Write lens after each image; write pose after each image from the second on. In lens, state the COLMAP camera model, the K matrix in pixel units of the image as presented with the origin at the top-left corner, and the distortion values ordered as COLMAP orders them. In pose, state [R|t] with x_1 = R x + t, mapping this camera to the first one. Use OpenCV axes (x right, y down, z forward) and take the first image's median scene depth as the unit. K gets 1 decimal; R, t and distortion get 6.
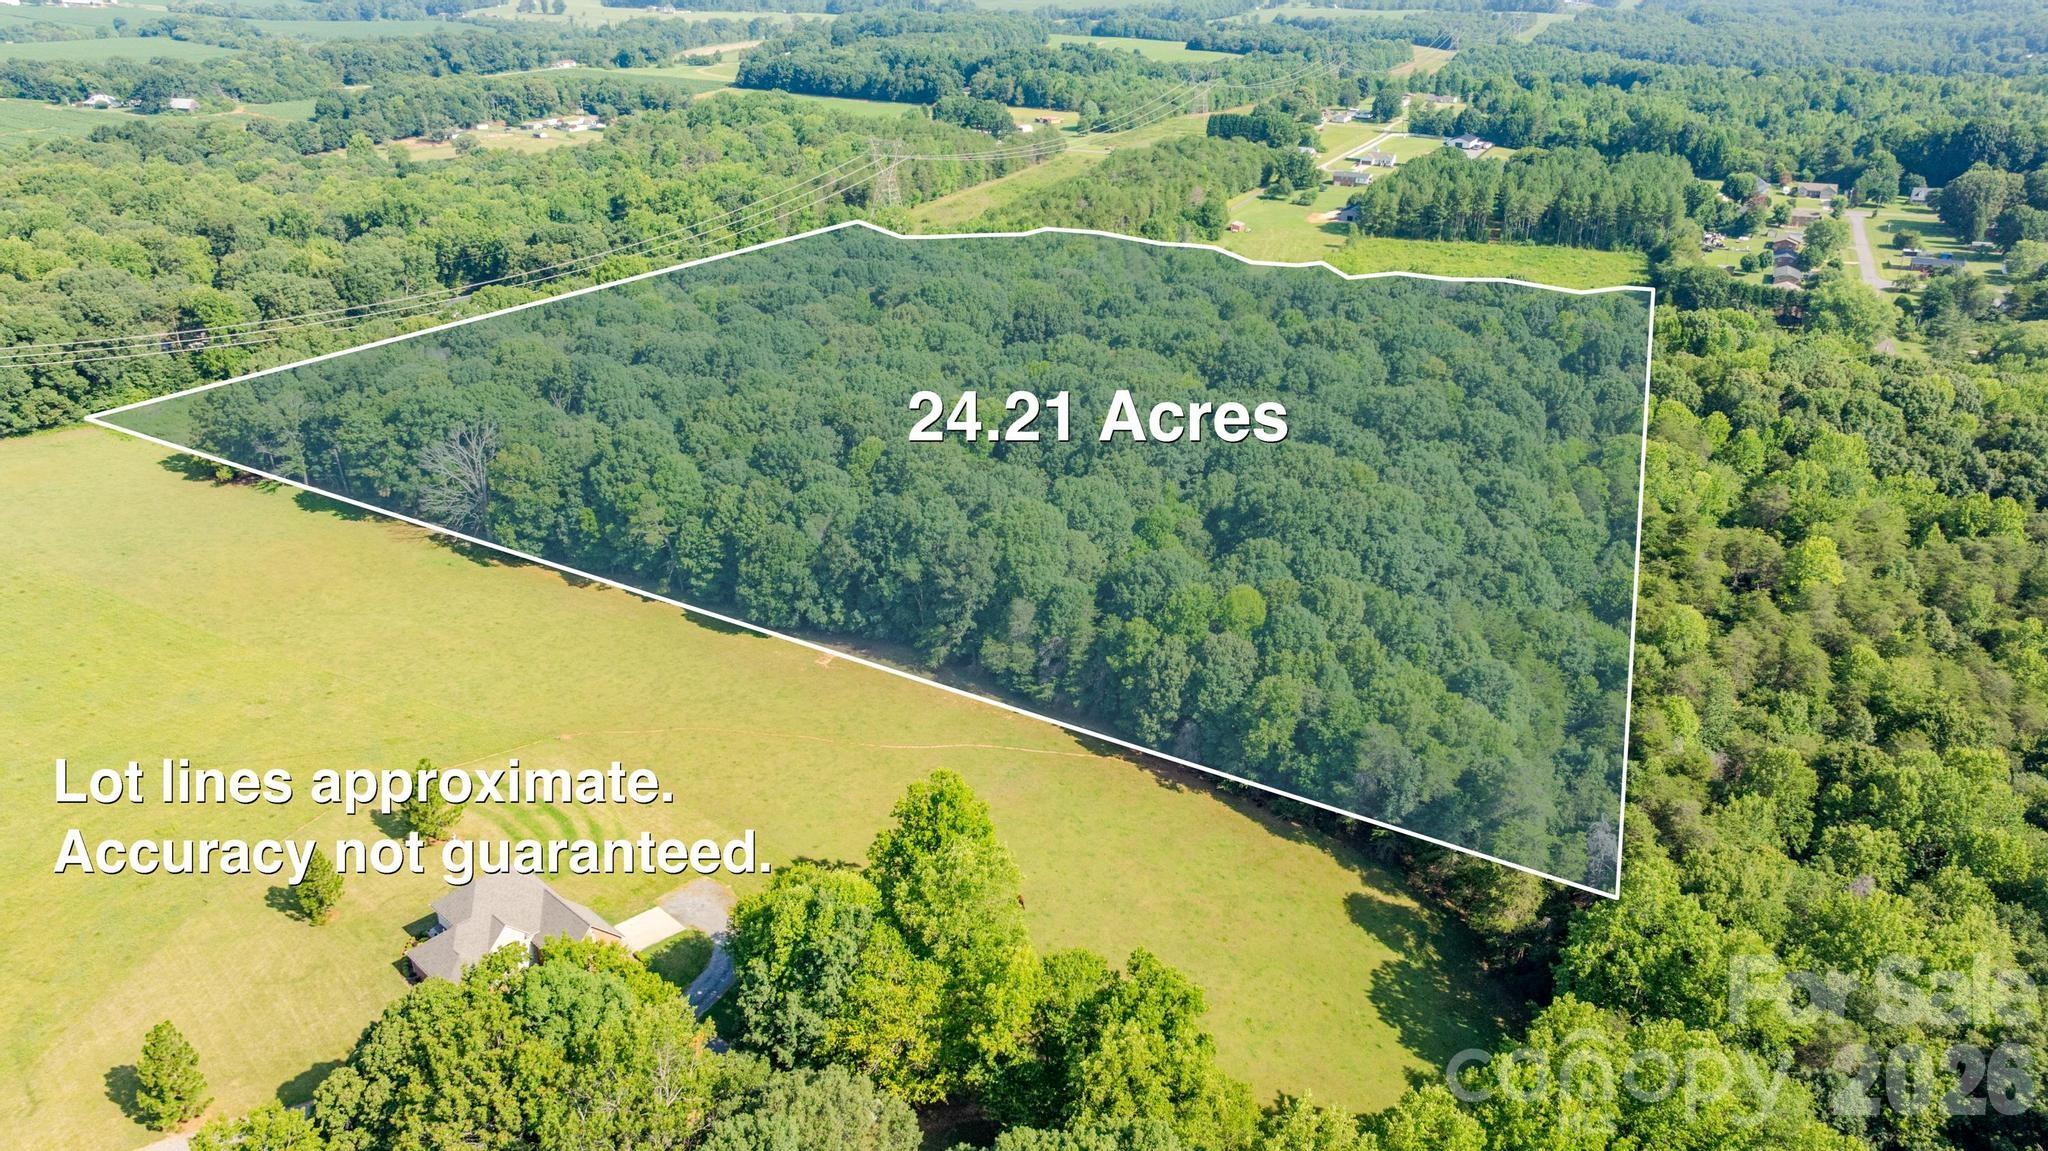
lens RADIAL K [[1470.1, 0, 1028.4], [0, 1470.1, 586.1], [0, 0, 1]] dist [-0.029993, 0.047860]
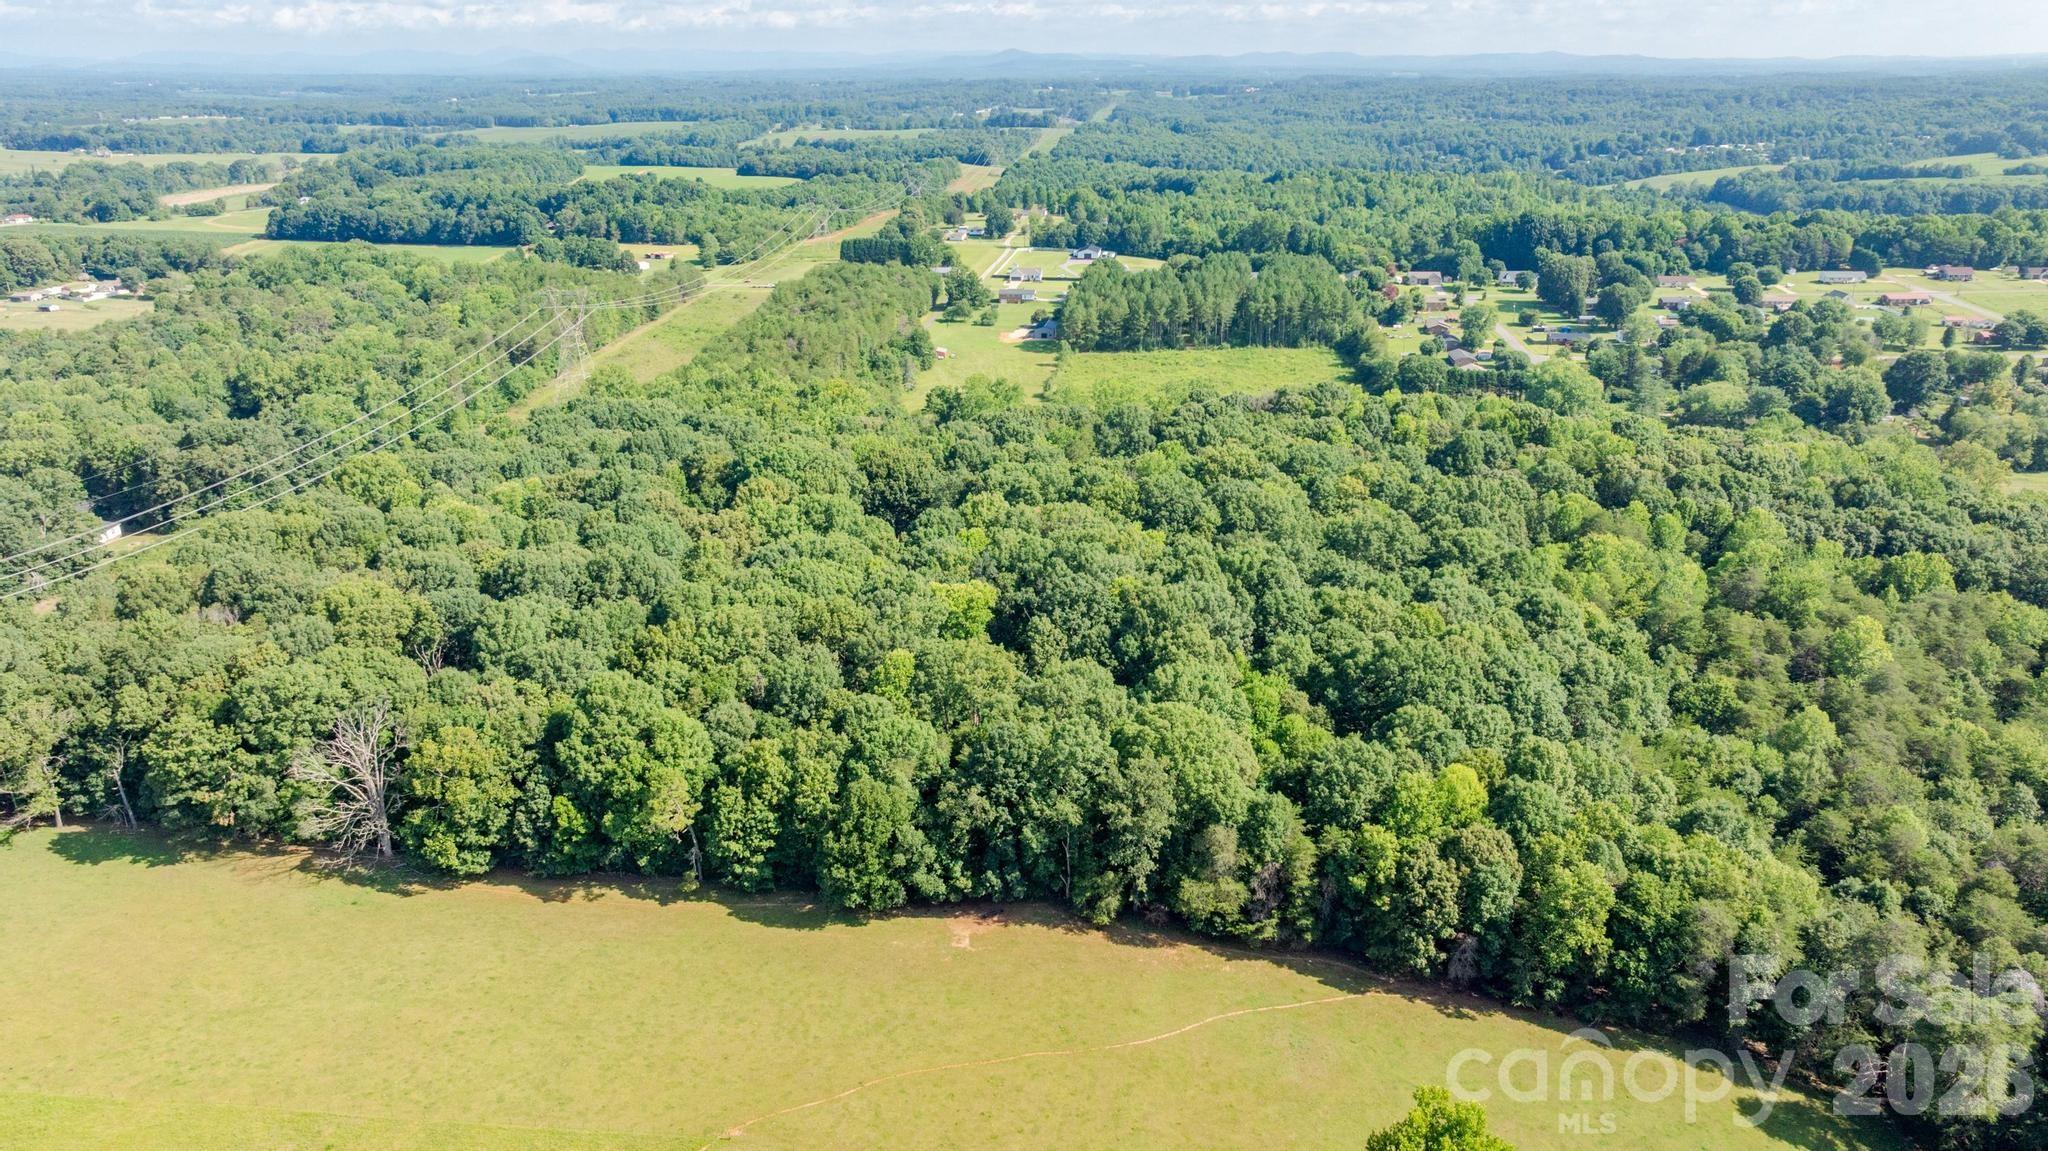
lens RADIAL K [[1470.1, 0, 1034.1], [0, 1470.1, 569.1], [0, 0, 1]] dist [-0.029993, 0.047860]
pose [[0.935228, -0.127373, 0.330341, -0.198034], [0.154921, 0.986203, -0.058337, -0.056372], [-0.318352, 0.105735, 0.942057, 0.123096]]
